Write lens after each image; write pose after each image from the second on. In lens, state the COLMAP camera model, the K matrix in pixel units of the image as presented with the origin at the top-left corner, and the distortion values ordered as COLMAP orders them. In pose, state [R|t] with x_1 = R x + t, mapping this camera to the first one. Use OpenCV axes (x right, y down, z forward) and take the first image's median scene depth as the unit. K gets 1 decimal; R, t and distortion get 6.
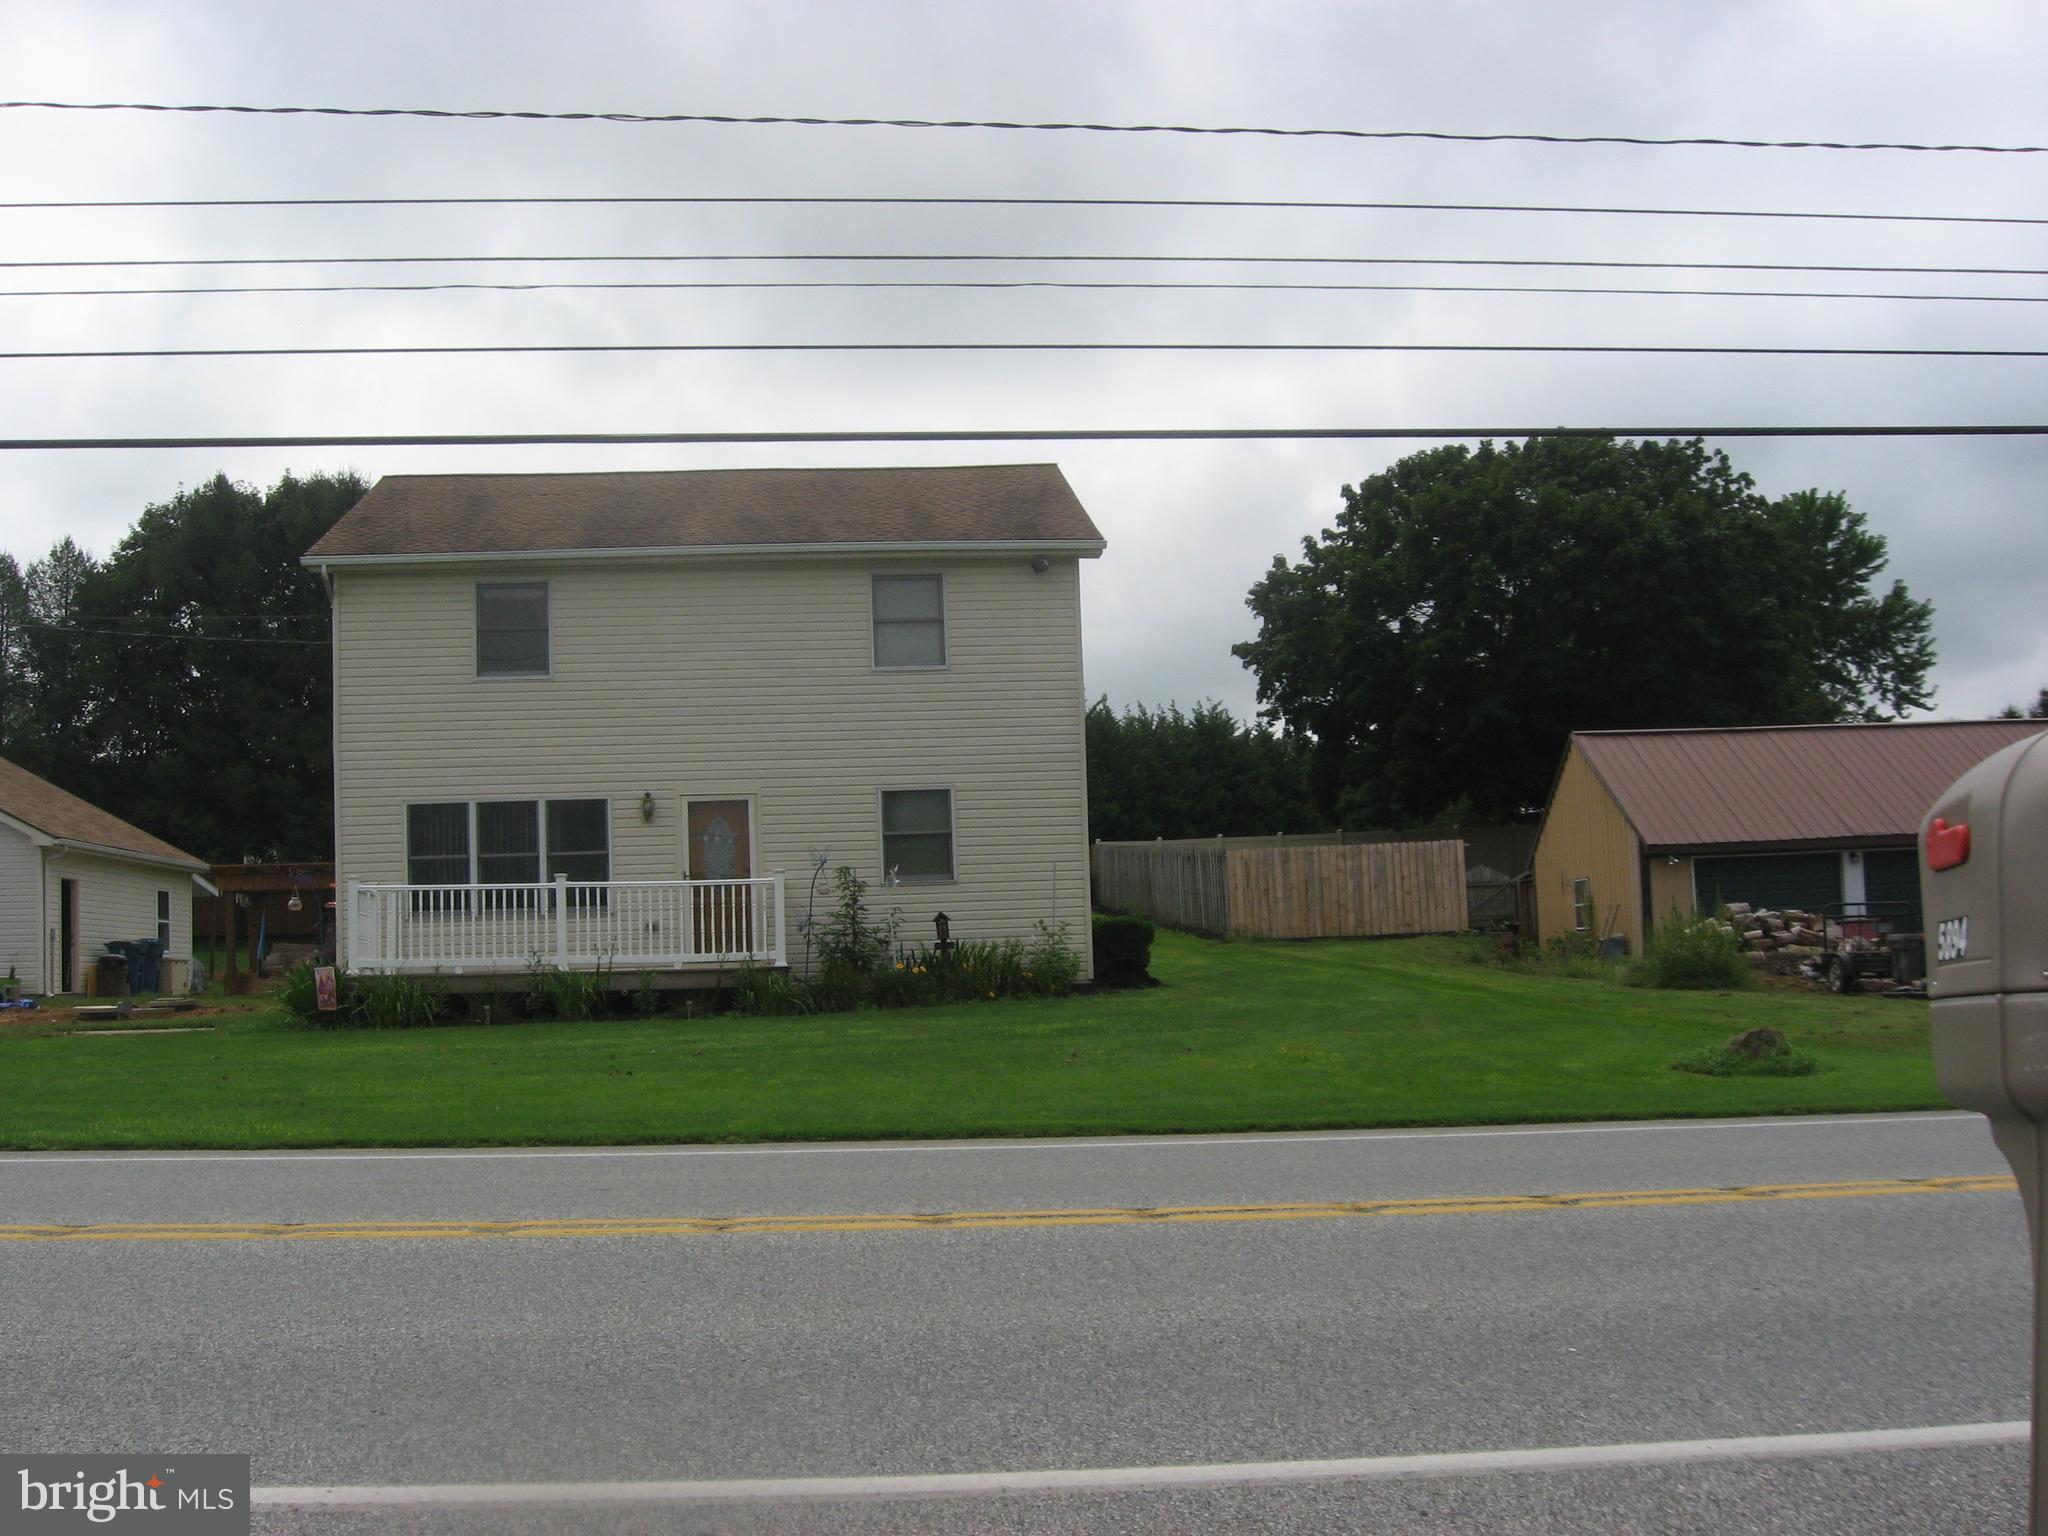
lens RADIAL K [[2148.1, 0, 1015.3], [0, 2148.1, 781.5], [0, 0, 1]] dist [-0.127309, 0.044133]
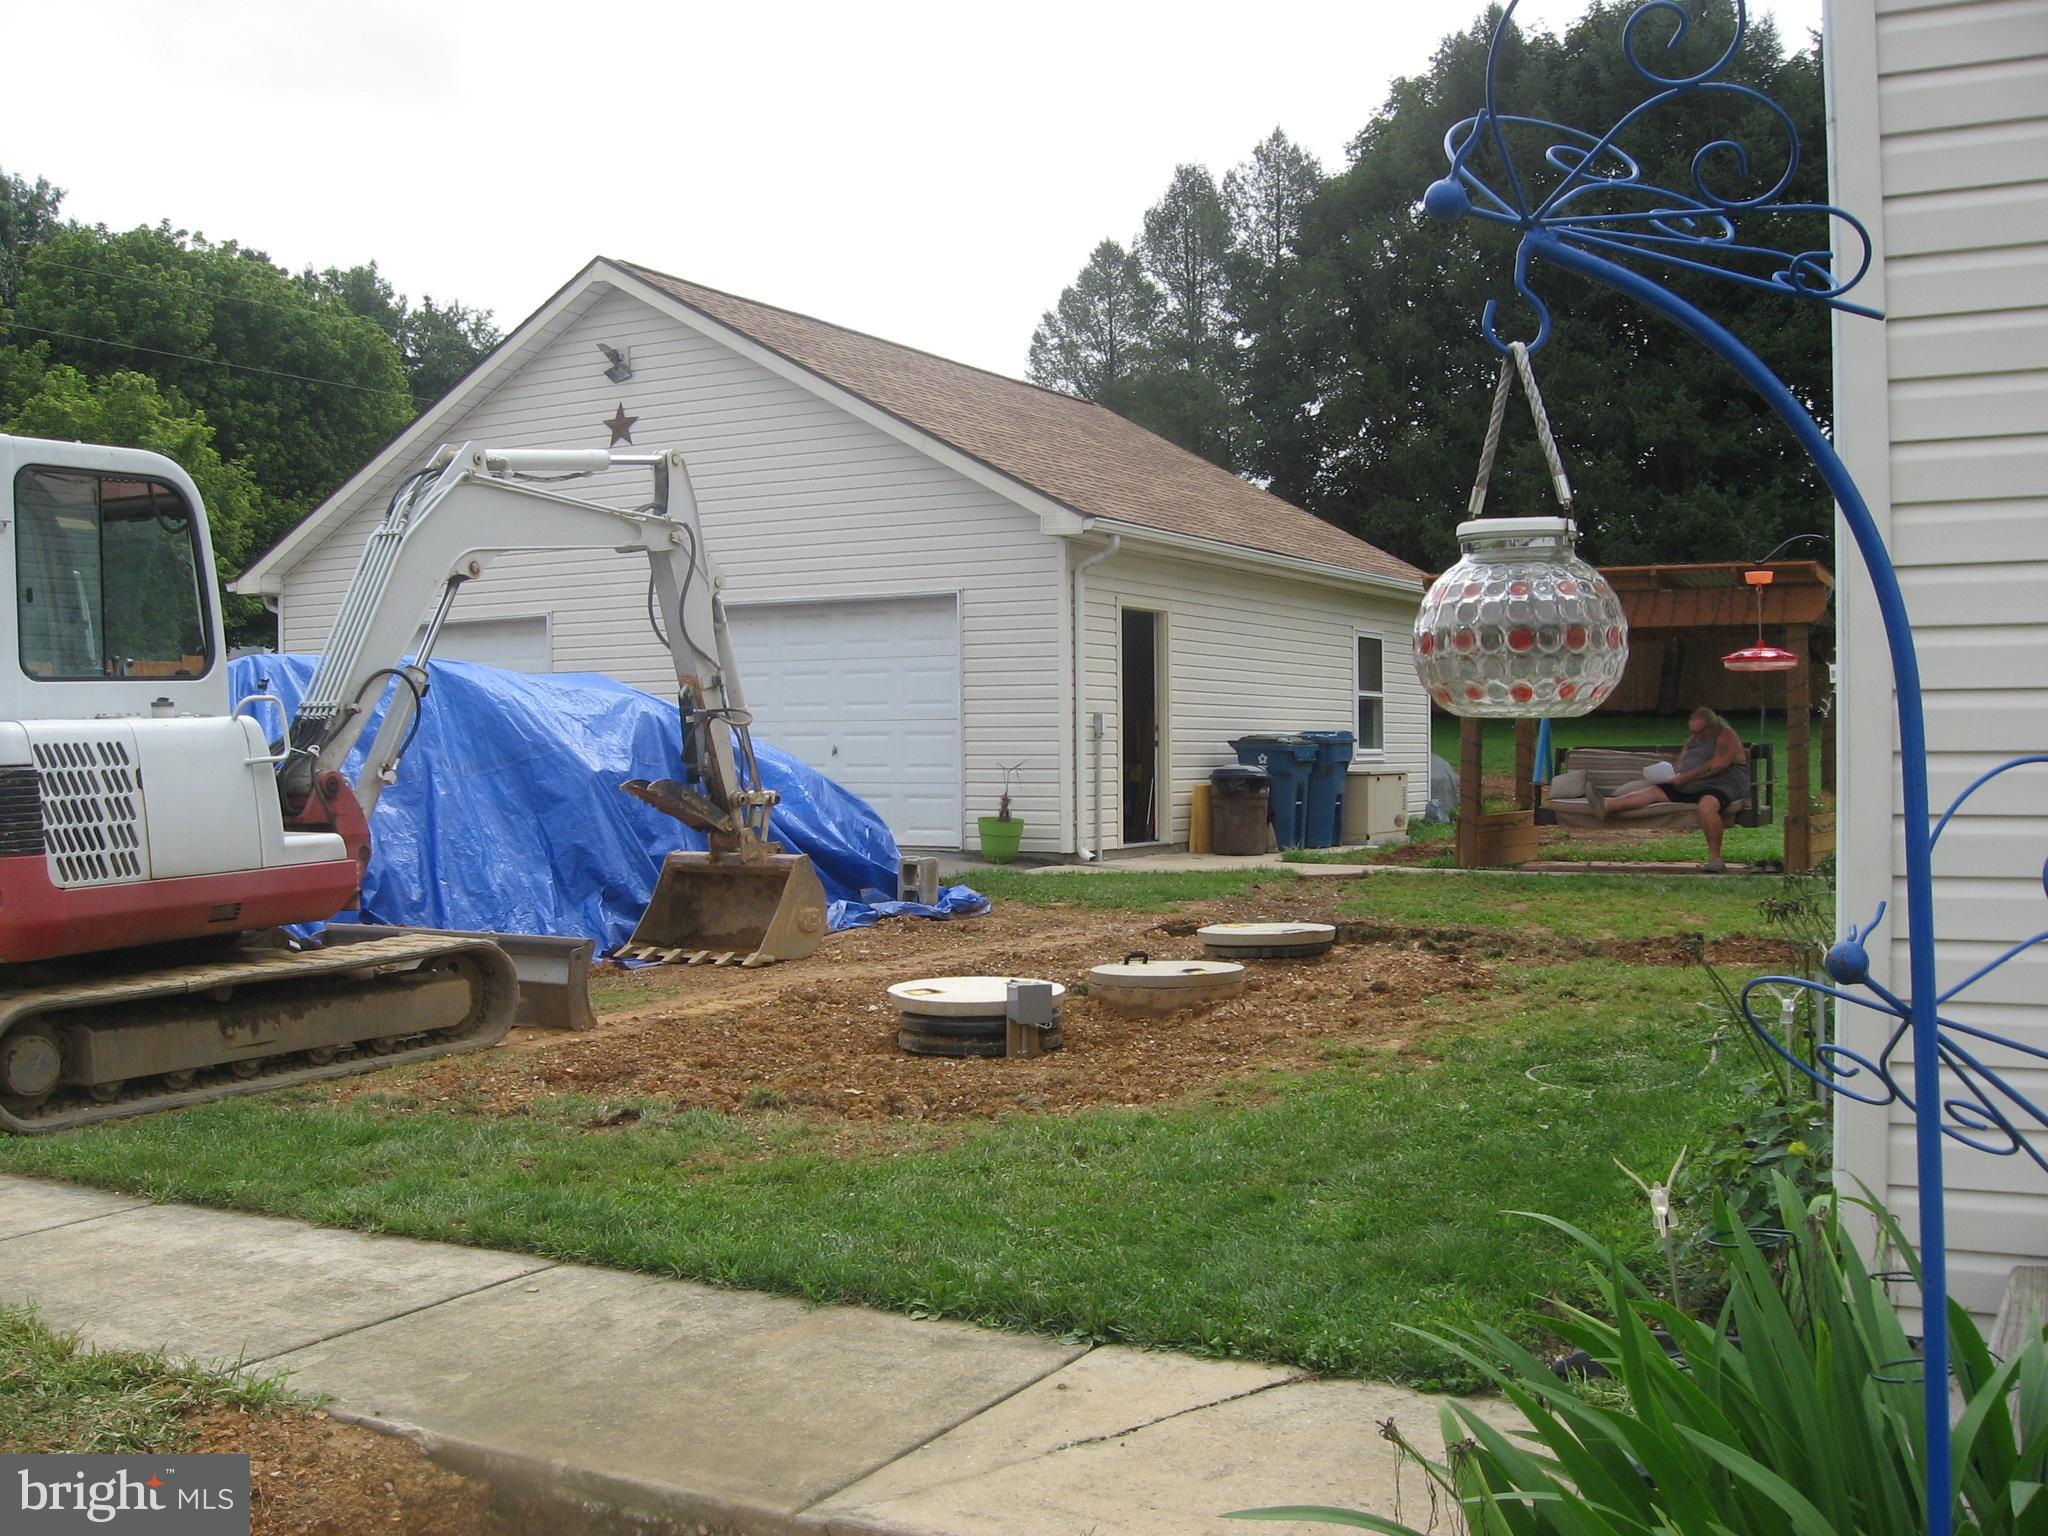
lens RADIAL K [[2148.1, 0, 1015.3], [0, 2148.1, 781.5], [0, 0, 1]] dist [-0.127309, 0.044133]
pose [[0.821887, 0.034982, -0.568576, -0.203138], [0.028521, 0.994334, 0.102405, 0.036090], [0.568936, -0.100382, 0.816232, 0.603969]]
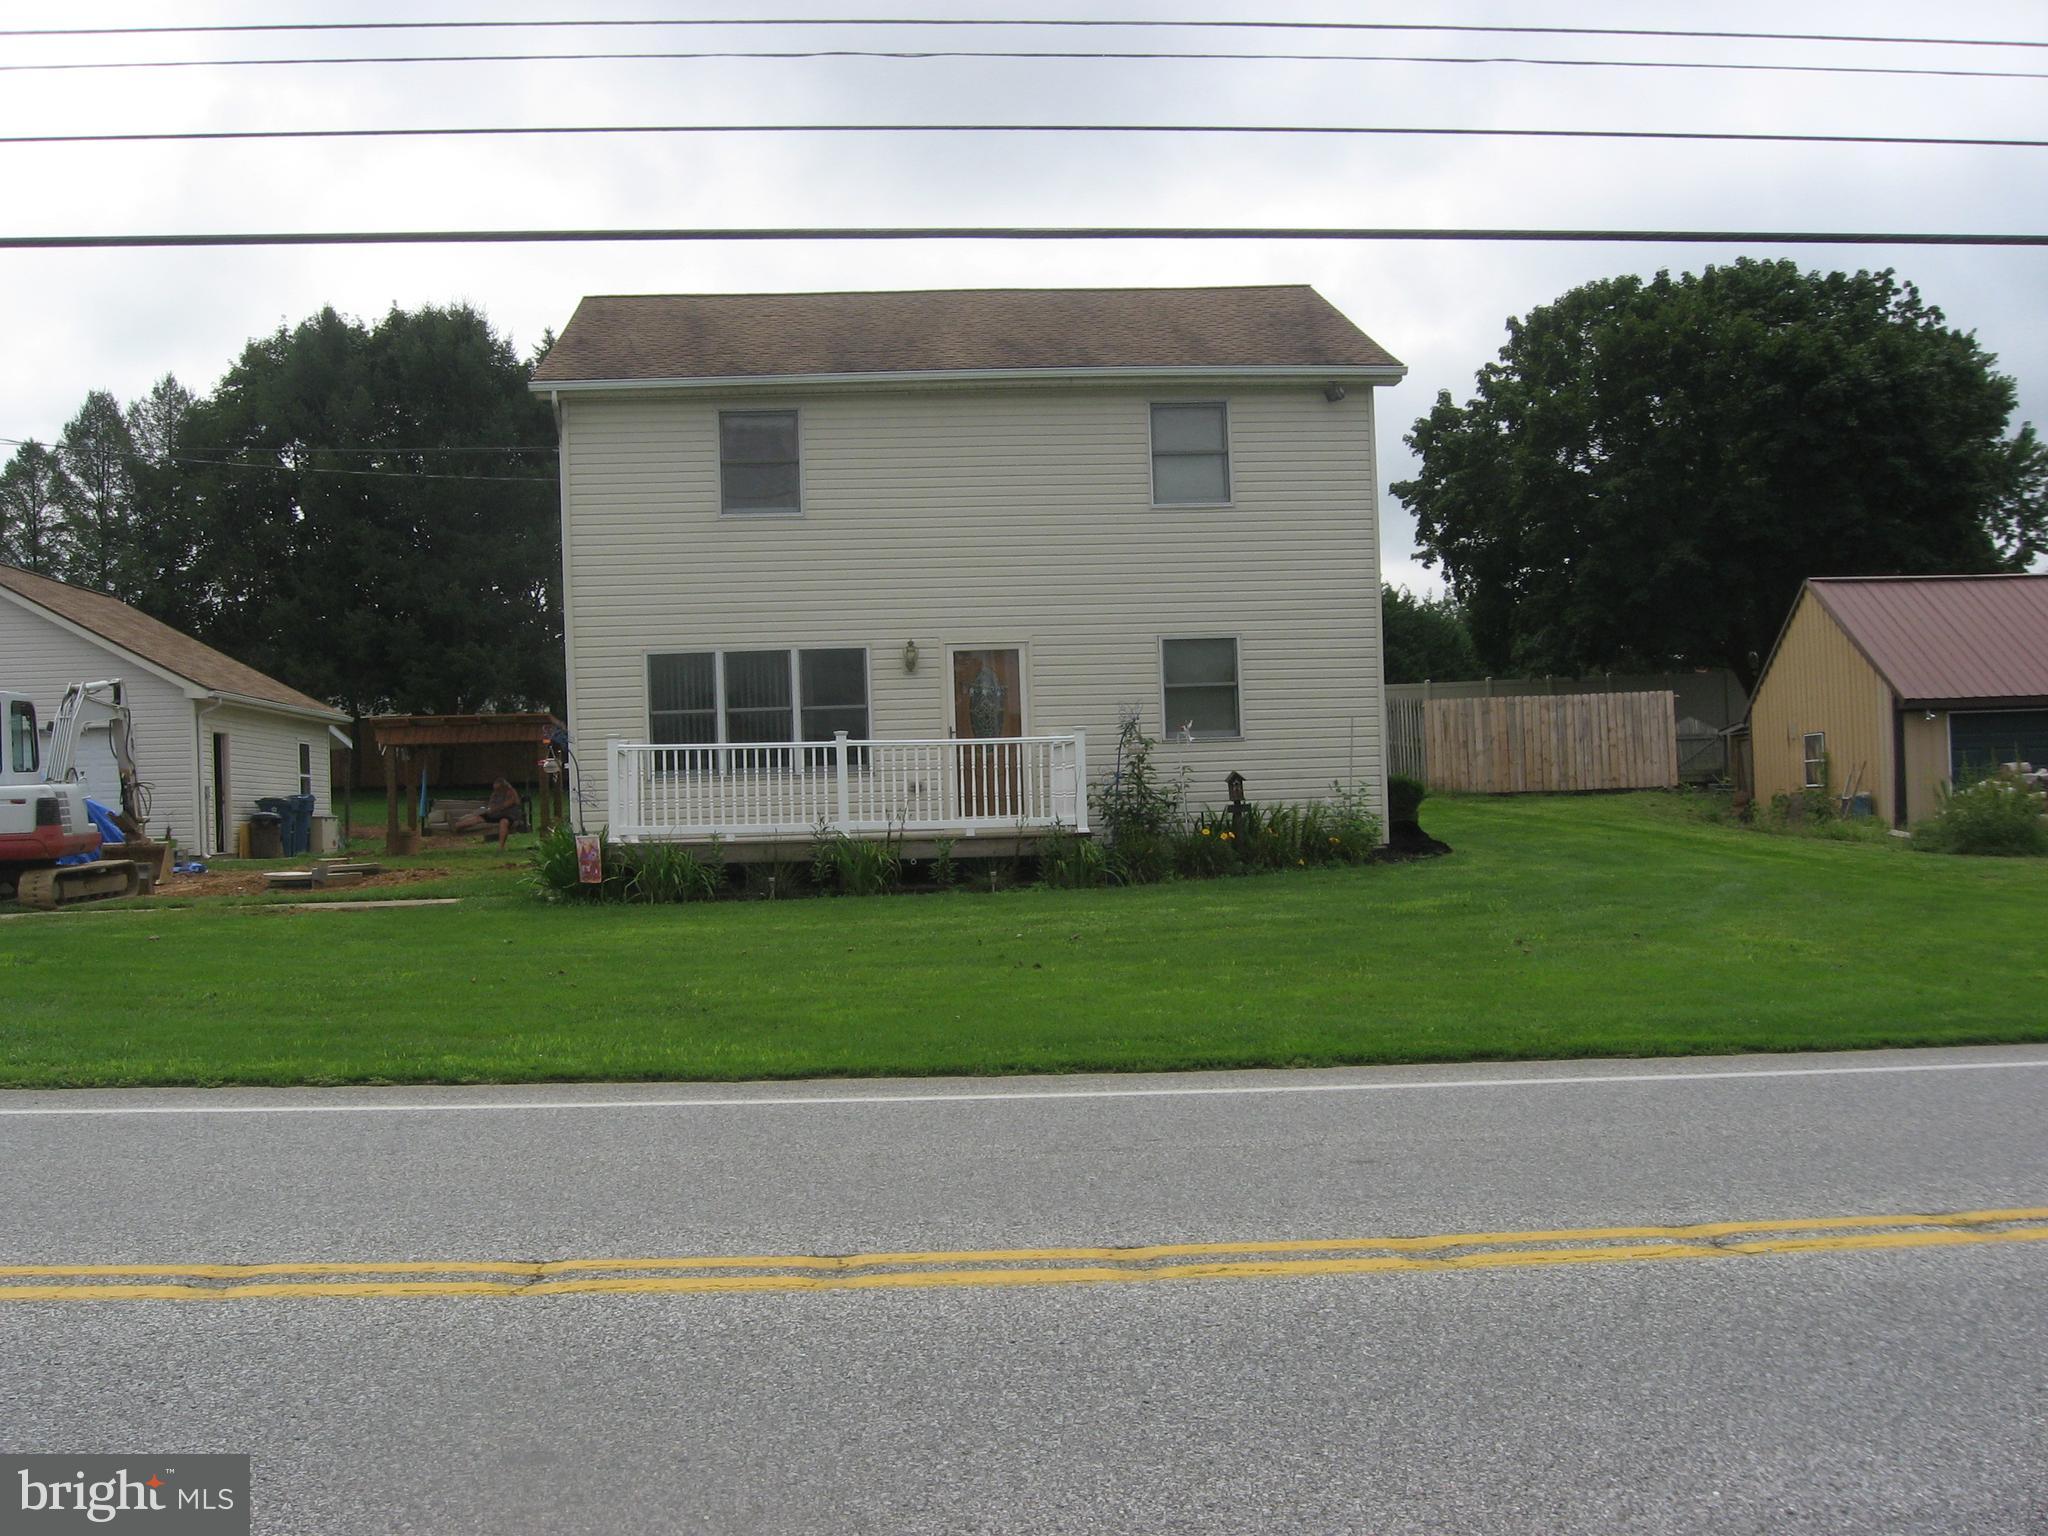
lens RADIAL K [[2148.1, 0, 1015.3], [0, 2148.1, 781.5], [0, 0, 1]] dist [-0.127309, 0.044133]
pose [[0.999864, 0.001806, -0.016391, -0.081438], [-0.000603, 0.997324, 0.073101, -0.001500], [0.016480, -0.073082, 0.997190, 0.058872]]
